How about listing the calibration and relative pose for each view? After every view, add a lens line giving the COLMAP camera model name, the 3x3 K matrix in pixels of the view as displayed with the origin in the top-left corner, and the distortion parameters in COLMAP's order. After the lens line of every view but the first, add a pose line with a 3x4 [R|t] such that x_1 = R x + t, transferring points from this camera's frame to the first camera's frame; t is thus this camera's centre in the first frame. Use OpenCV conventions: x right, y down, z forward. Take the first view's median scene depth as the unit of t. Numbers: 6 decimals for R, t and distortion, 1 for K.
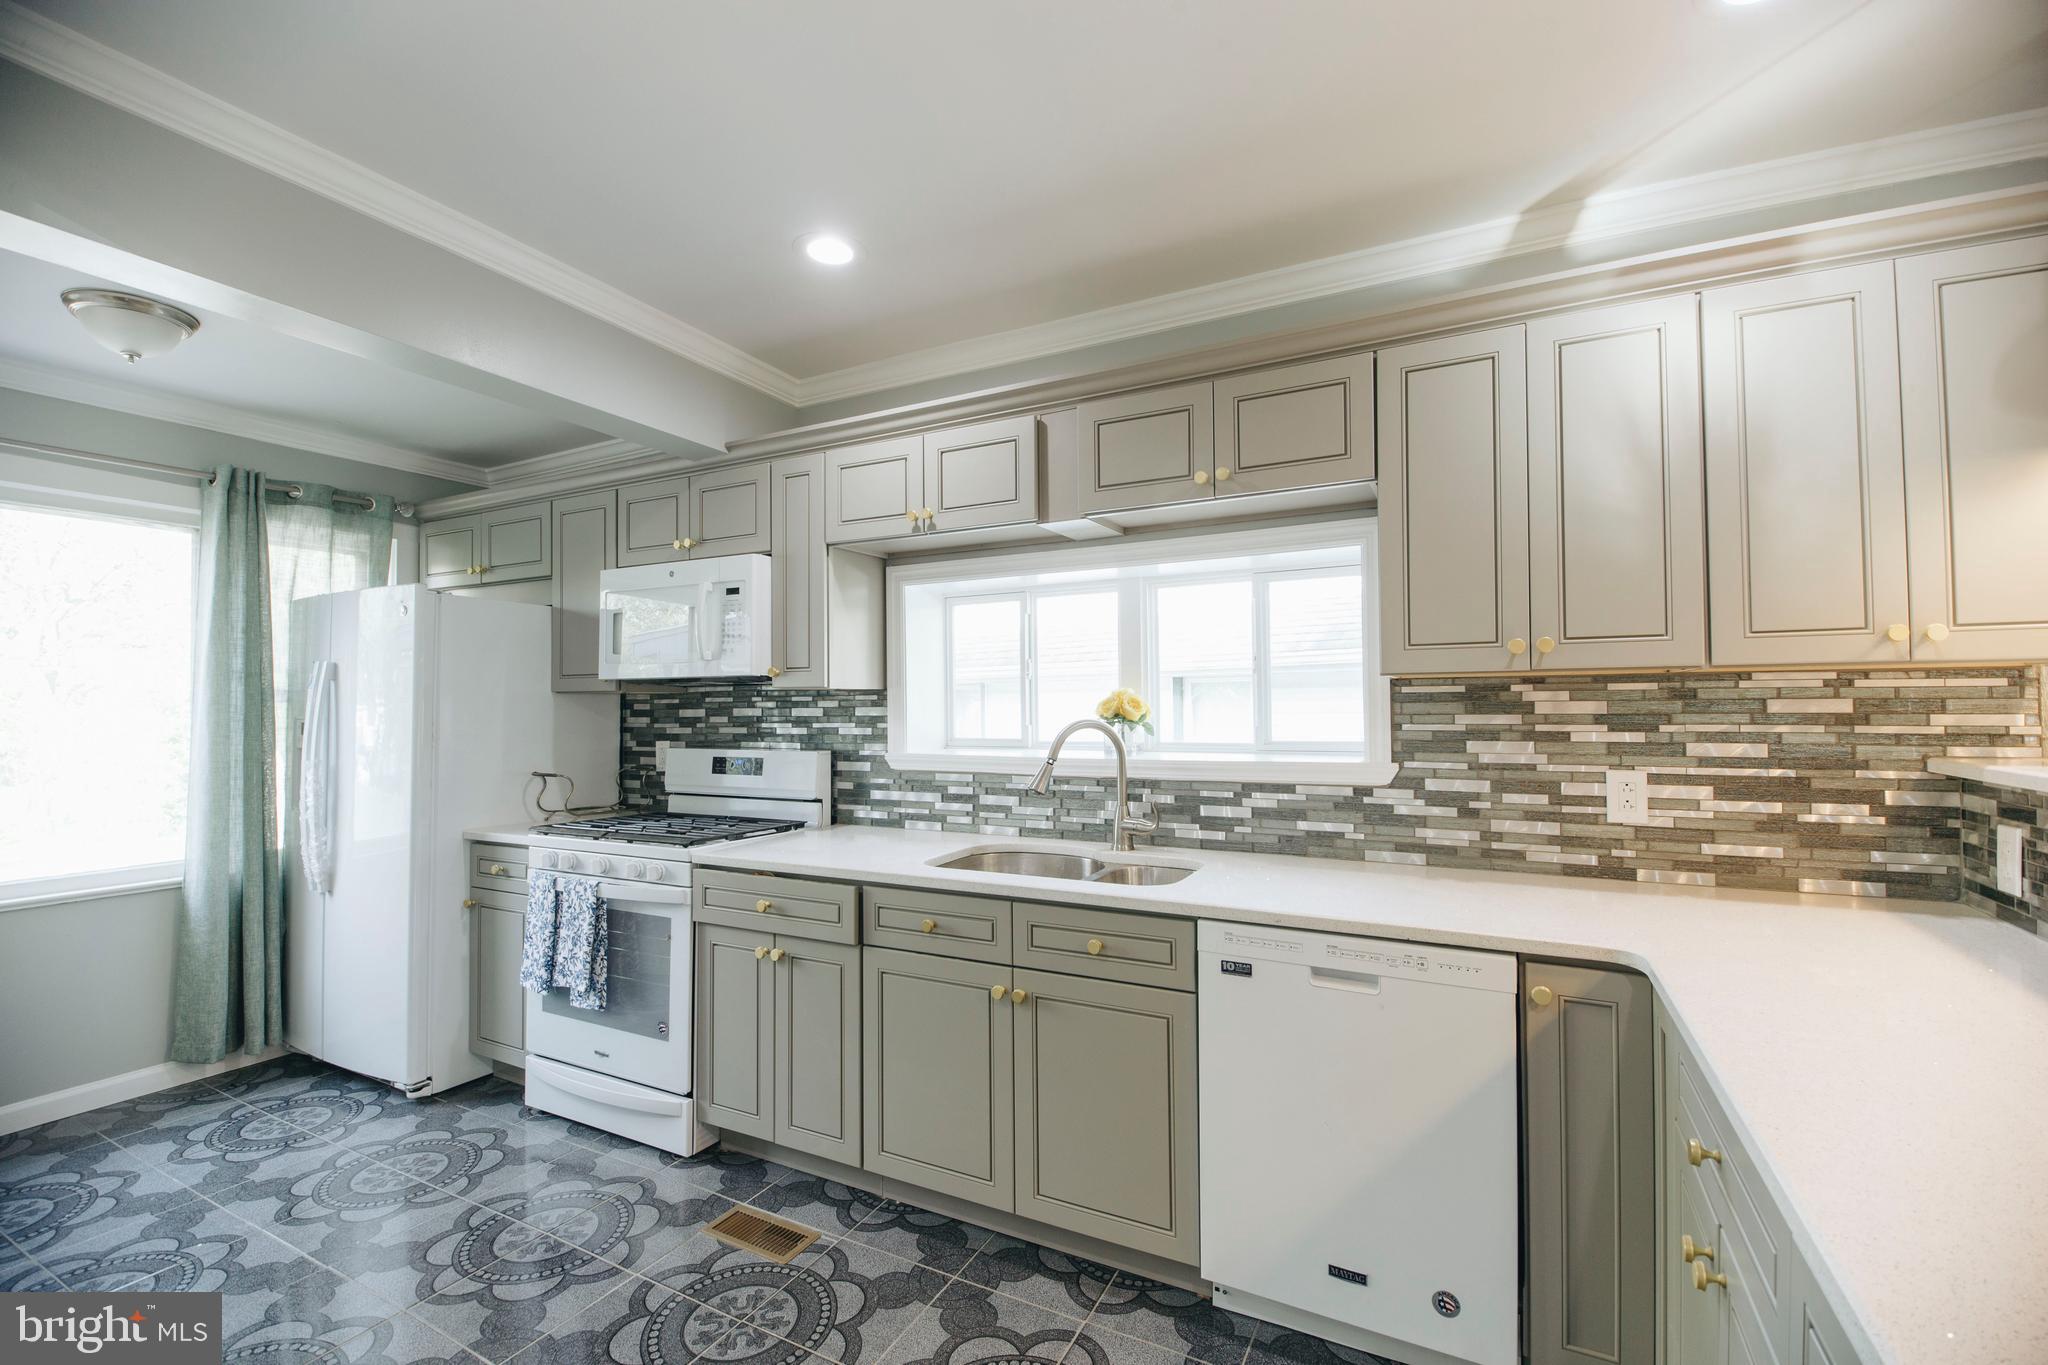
lens RADIAL K [[862.8, 0, 1030.6], [0, 862.8, 687.8], [0, 0, 1]] dist [0.019179, -0.019431]
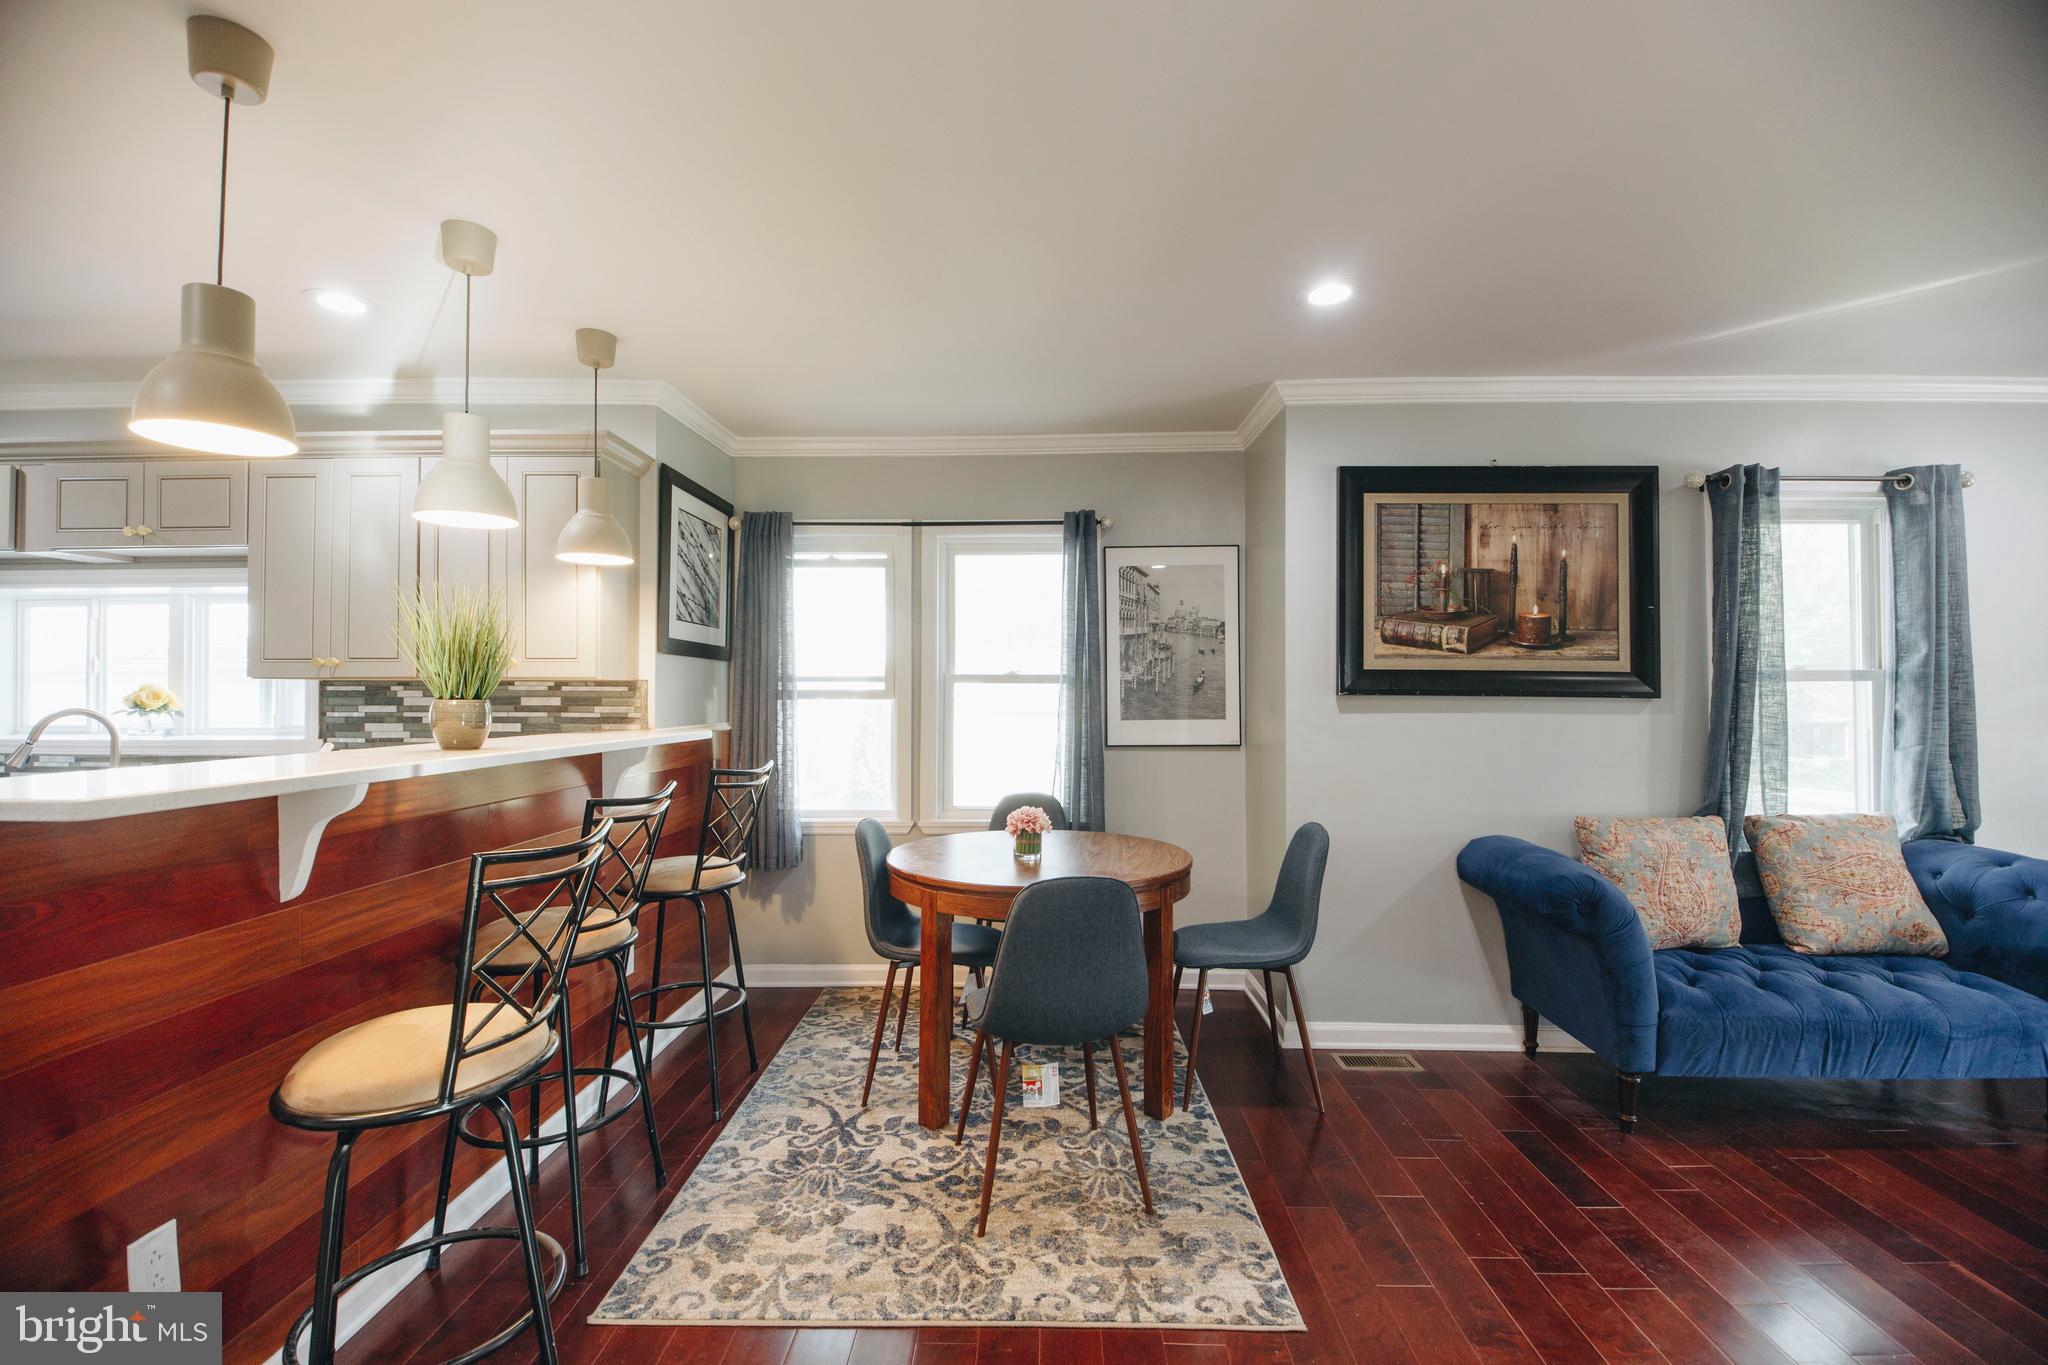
lens RADIAL K [[862.8, 0, 1030.6], [0, 862.8, 687.8], [0, 0, 1]] dist [0.019179, -0.019431]
pose [[0.896388, 0.013247, 0.443072, 0.864793], [-0.016885, 0.999848, 0.004269, -0.025523], [-0.442949, -0.011308, 0.896476, -0.838257]]
